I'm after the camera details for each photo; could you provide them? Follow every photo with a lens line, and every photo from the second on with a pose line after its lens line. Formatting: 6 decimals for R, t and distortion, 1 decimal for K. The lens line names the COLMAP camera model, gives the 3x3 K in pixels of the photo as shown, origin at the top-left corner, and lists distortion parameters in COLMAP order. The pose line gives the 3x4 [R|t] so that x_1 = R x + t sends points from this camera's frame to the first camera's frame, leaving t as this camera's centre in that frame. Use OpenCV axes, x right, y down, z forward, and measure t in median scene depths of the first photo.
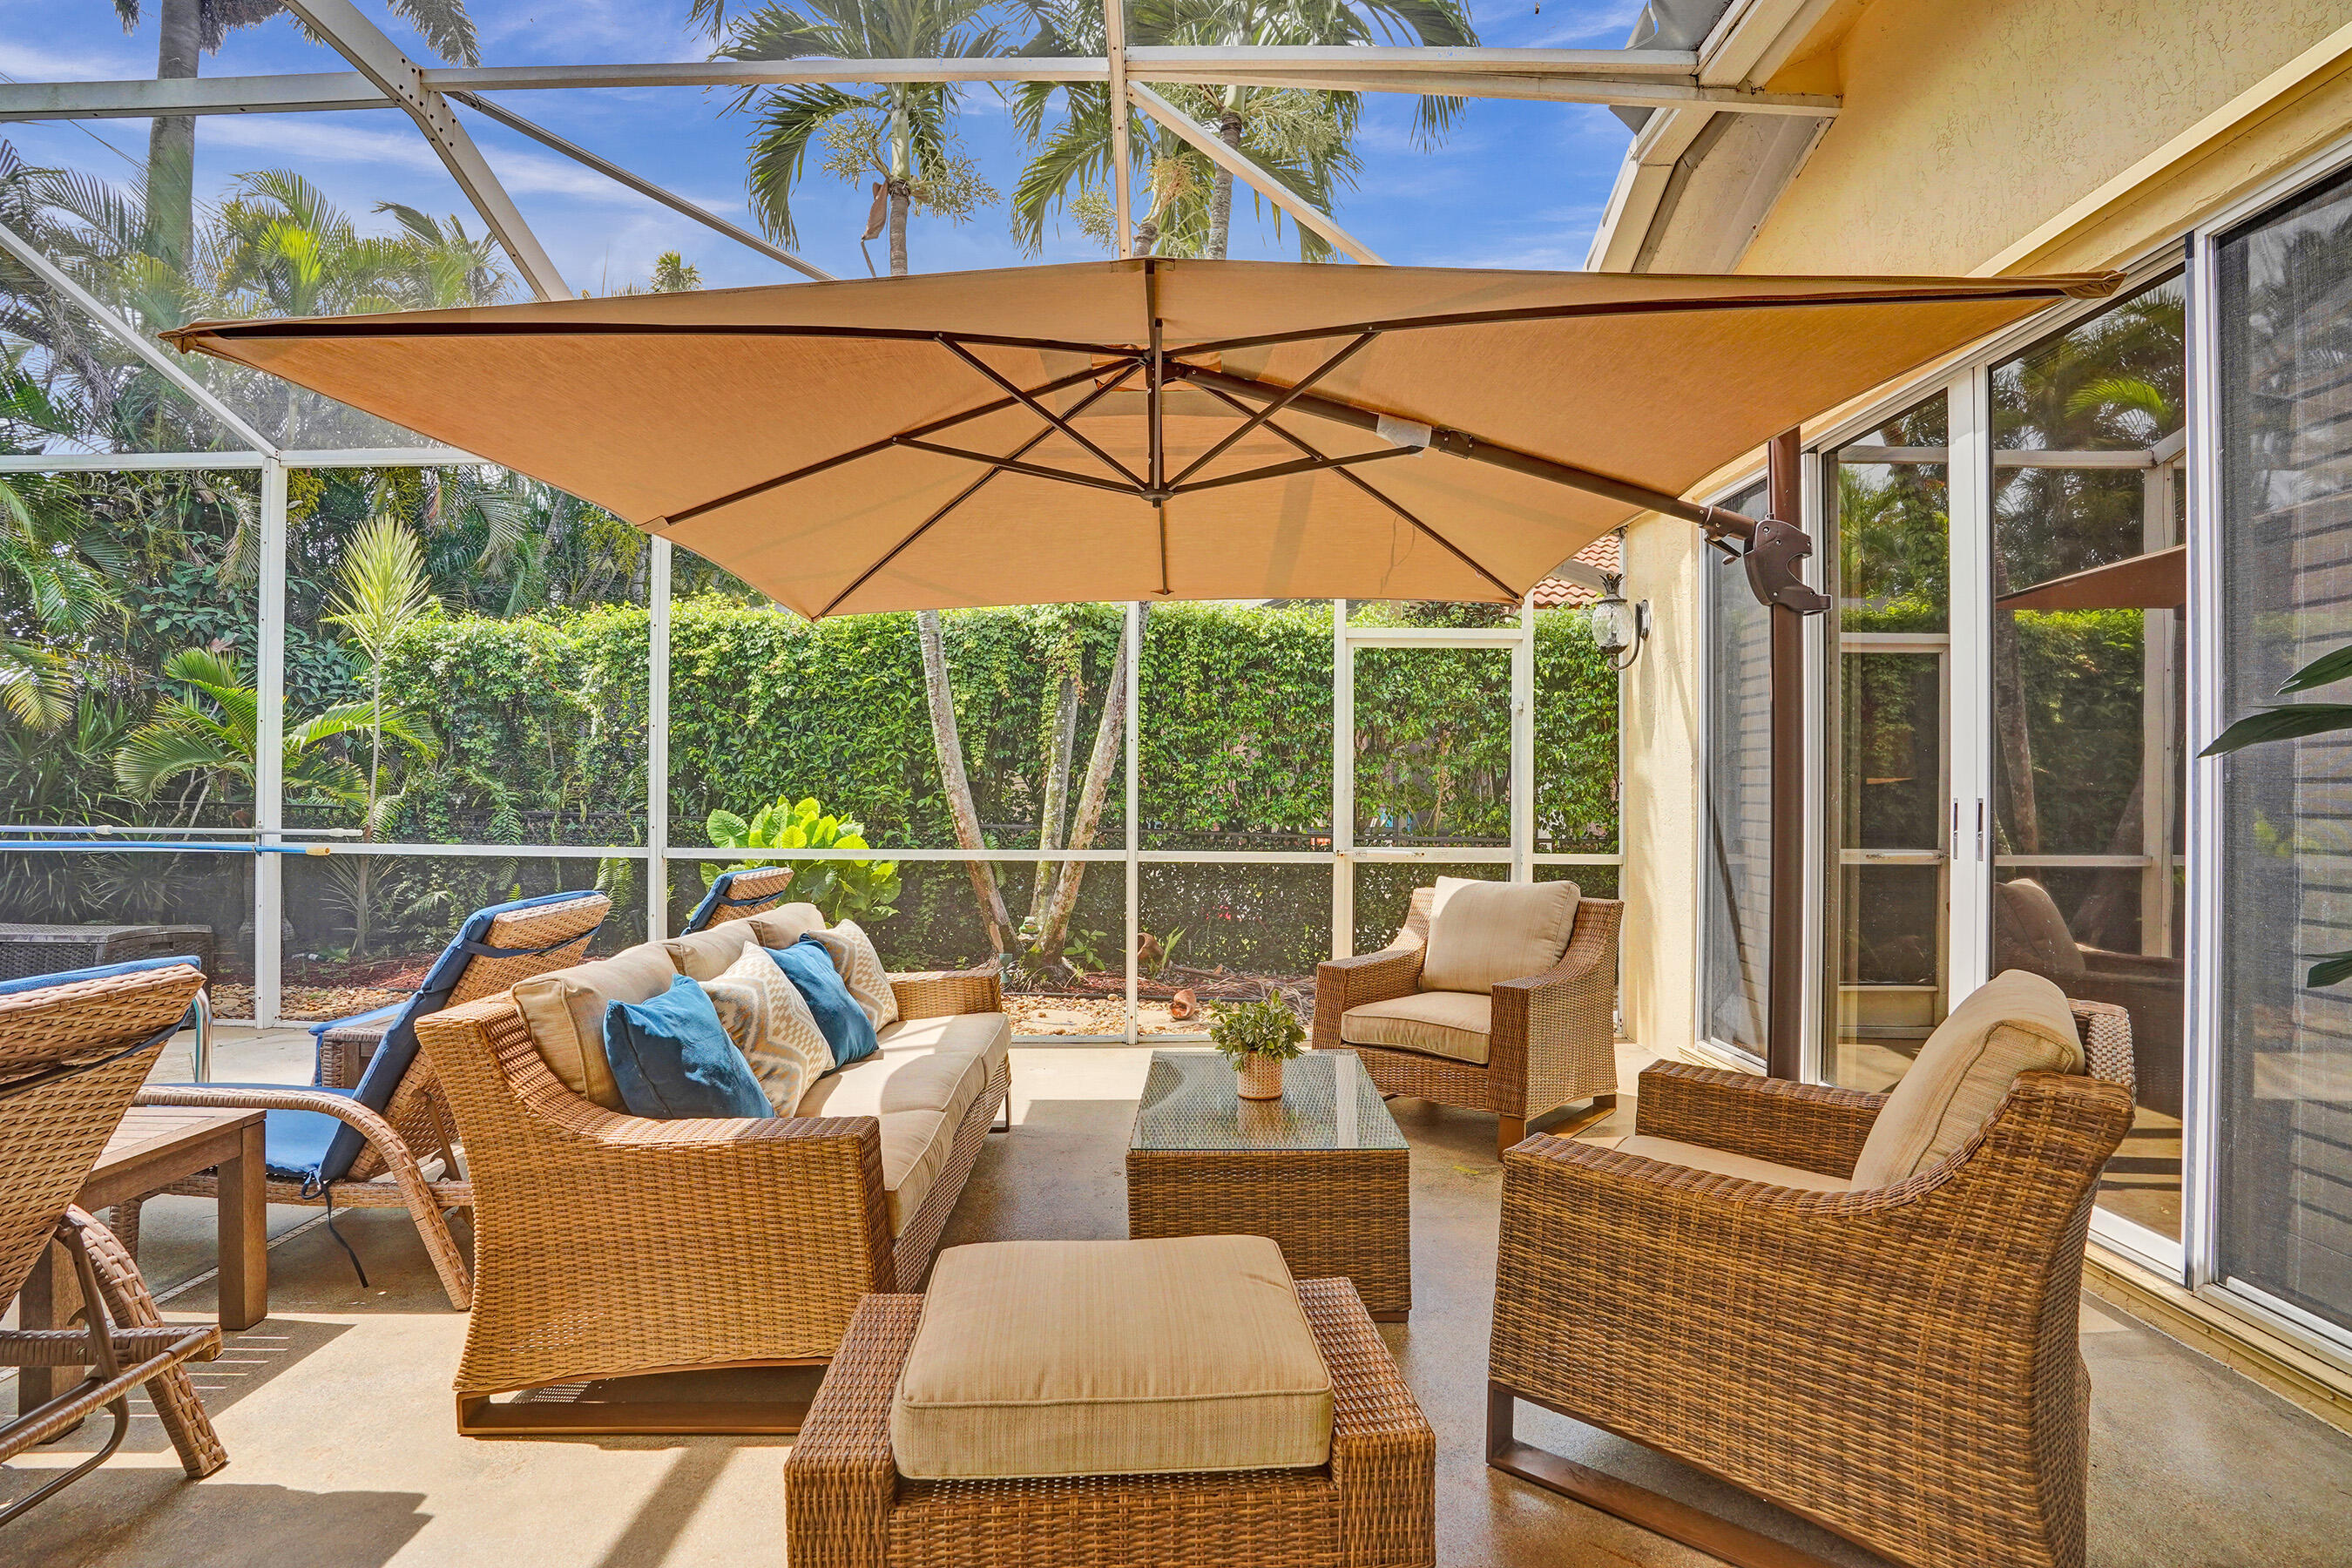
lens RADIAL K [[1081.2, 0, 1178.2], [0, 1081.2, 799.7], [0, 0, 1]] dist [-0.064249, 0.021235]
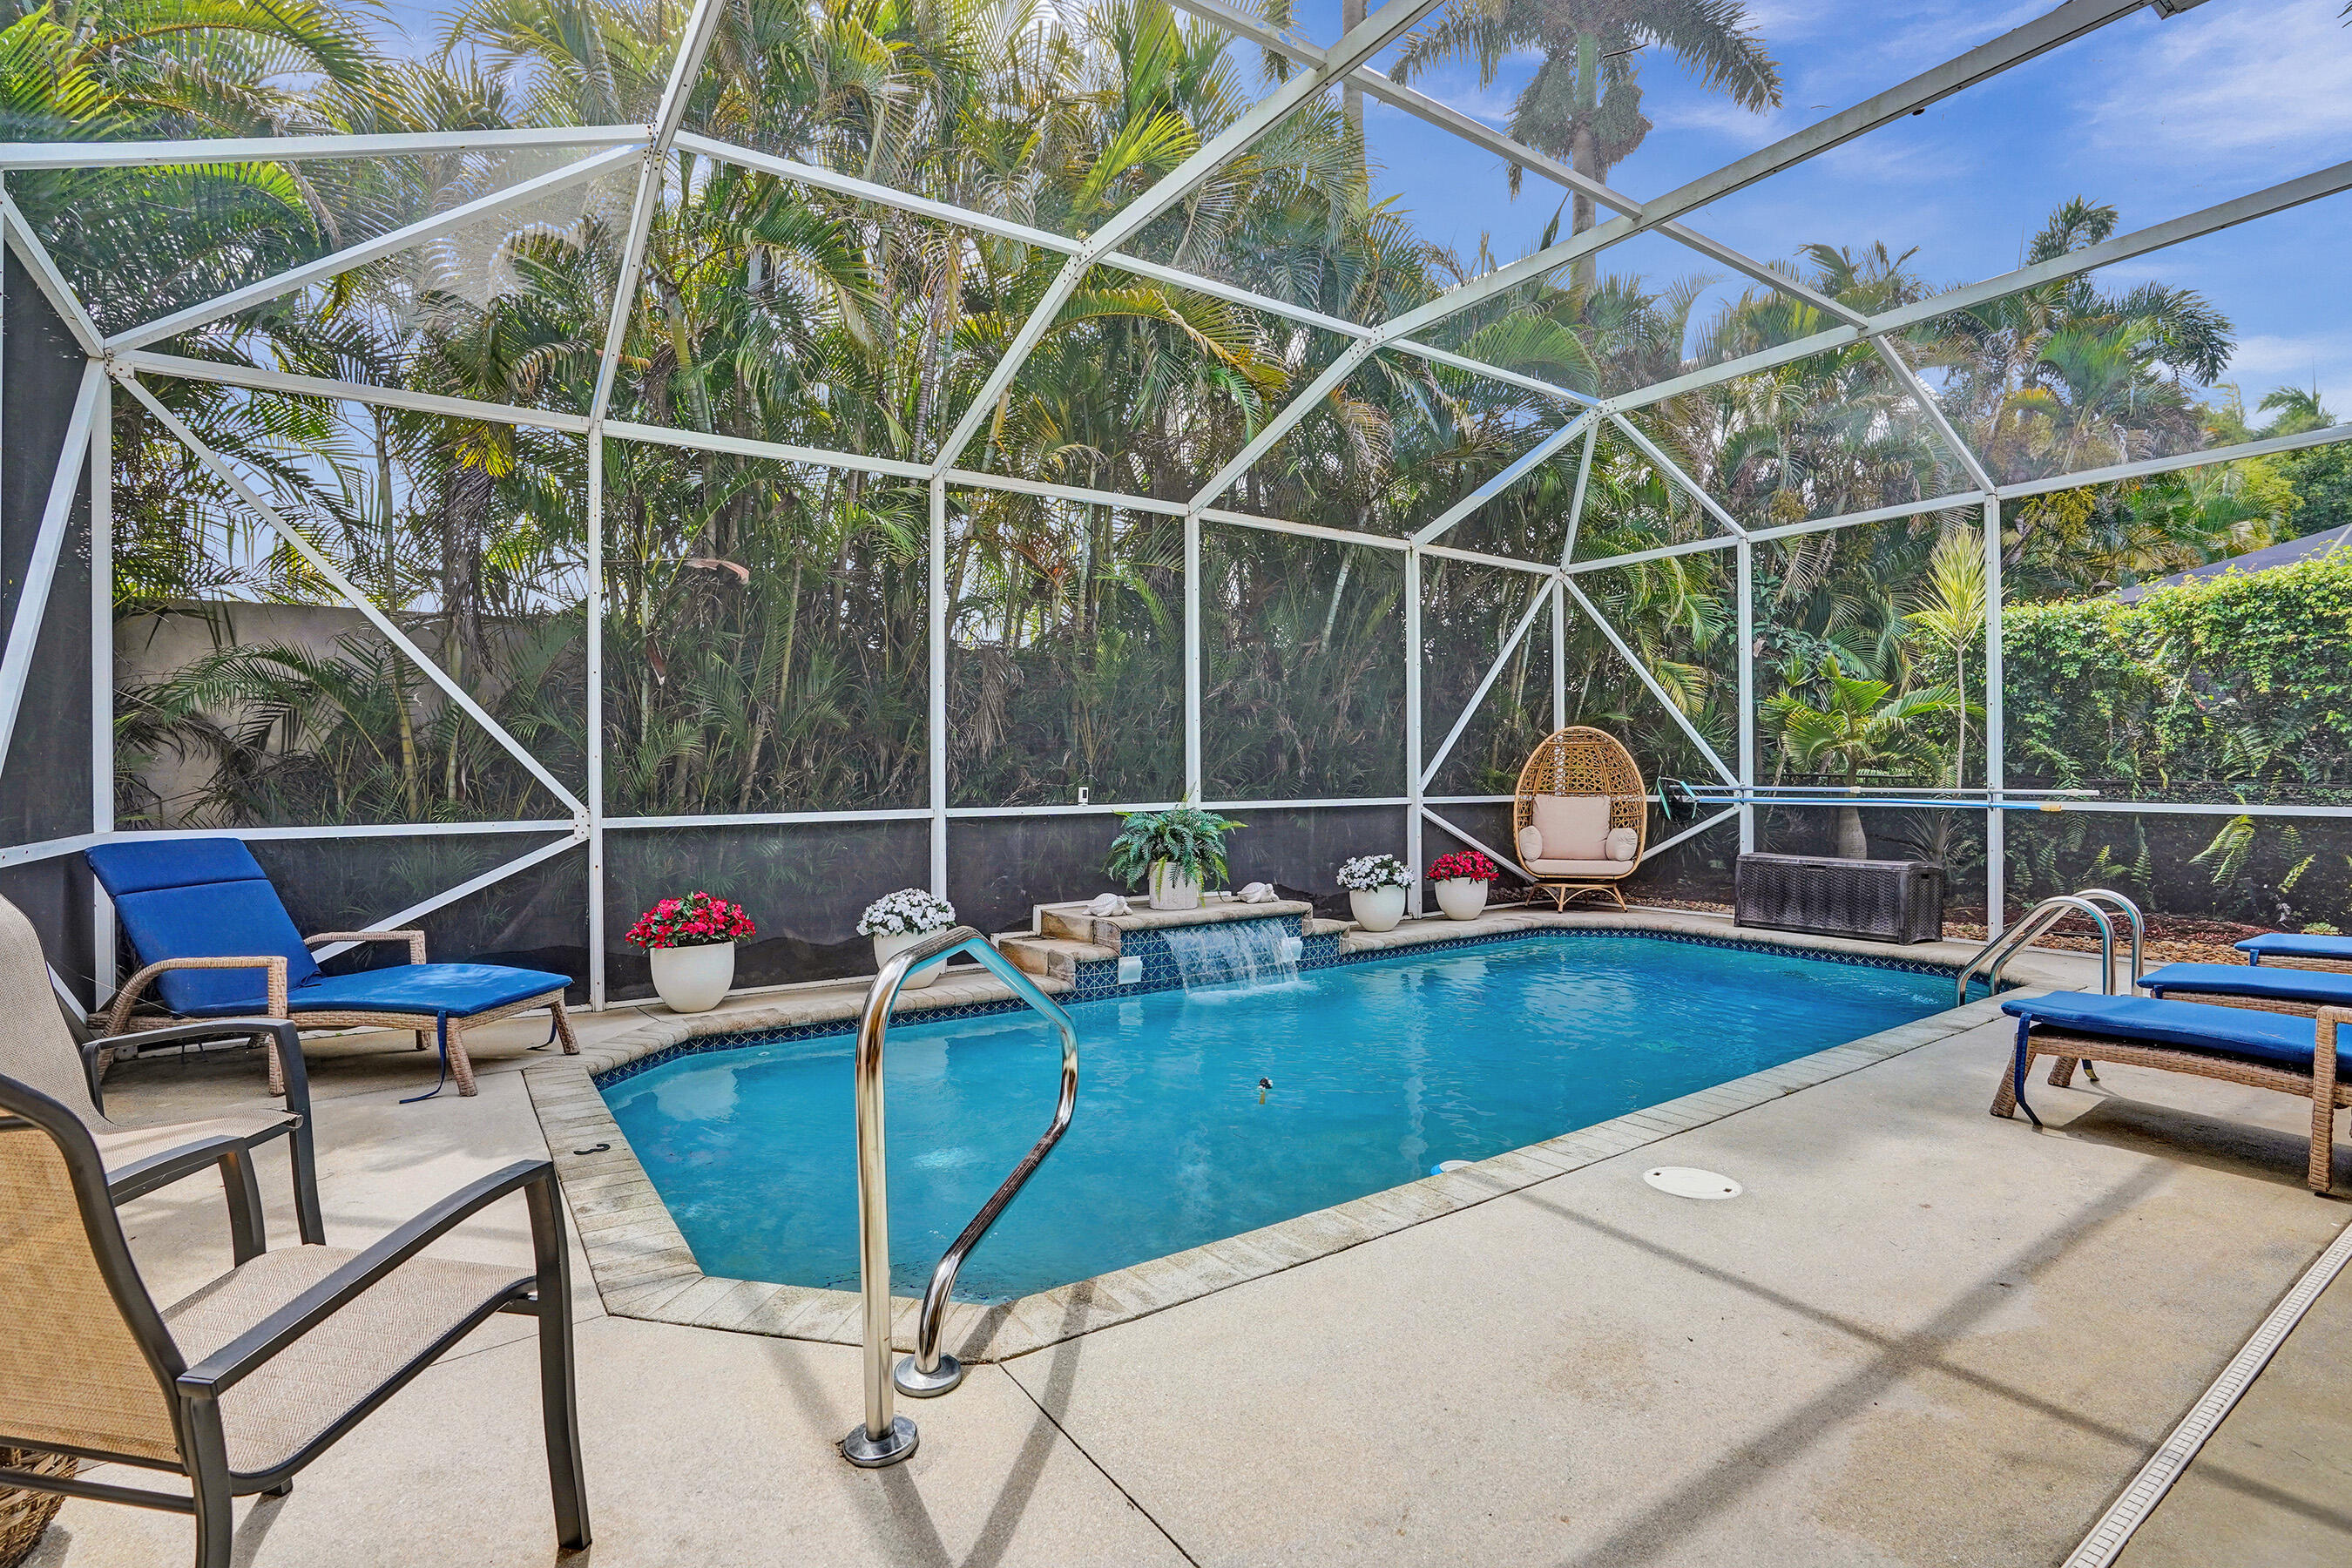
lens RADIAL K [[1095.0, 0, 1176.0], [0, 1095.0, 784.0], [0, 0, 1]] dist [-0.068046, 0.023578]
pose [[0.567315, -0.000304, -0.823501, -0.269205], [0.005098, 0.999982, 0.003143, 0.008633], [0.823485, -0.005981, 0.567306, -0.385392]]
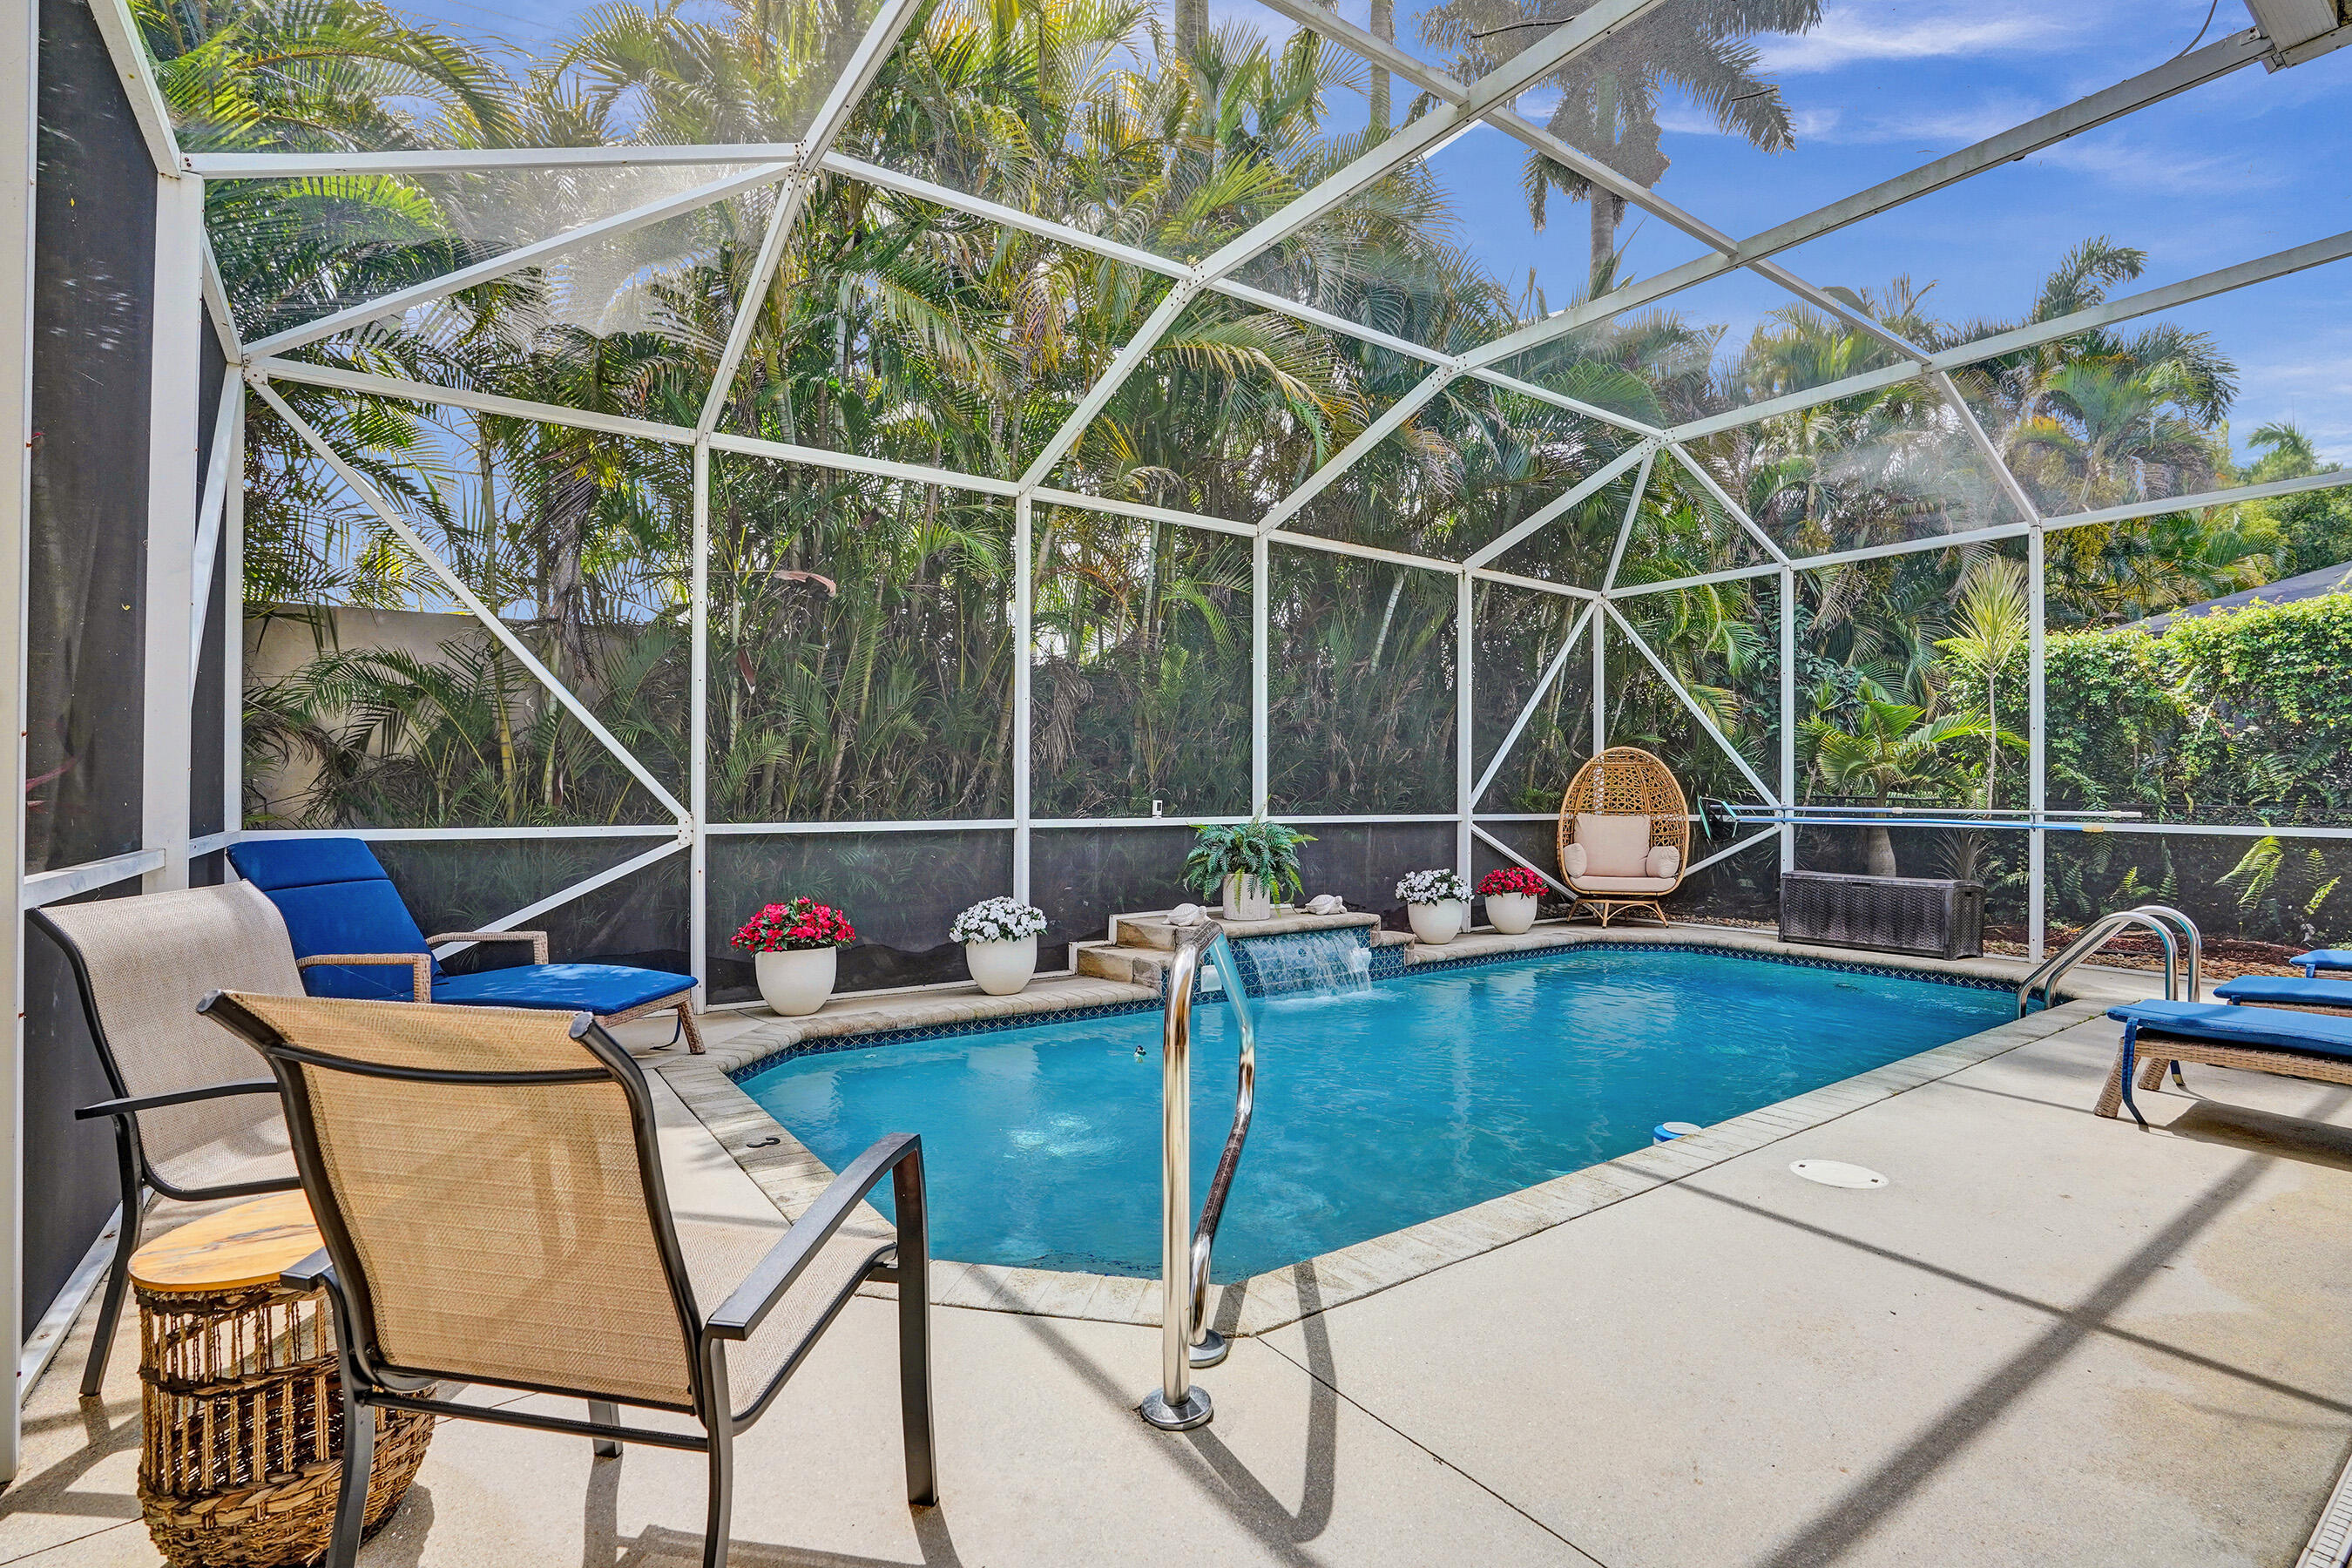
lens RADIAL K [[1081.2, 0, 1178.2], [0, 1081.2, 799.7], [0, 0, 1]] dist [-0.064249, 0.021235]
pose [[0.577452, 0.001971, -0.816422, -0.301969], [-0.004920, 0.999987, -0.001066, 0.014579], [0.816410, 0.004632, 0.577454, -0.450671]]
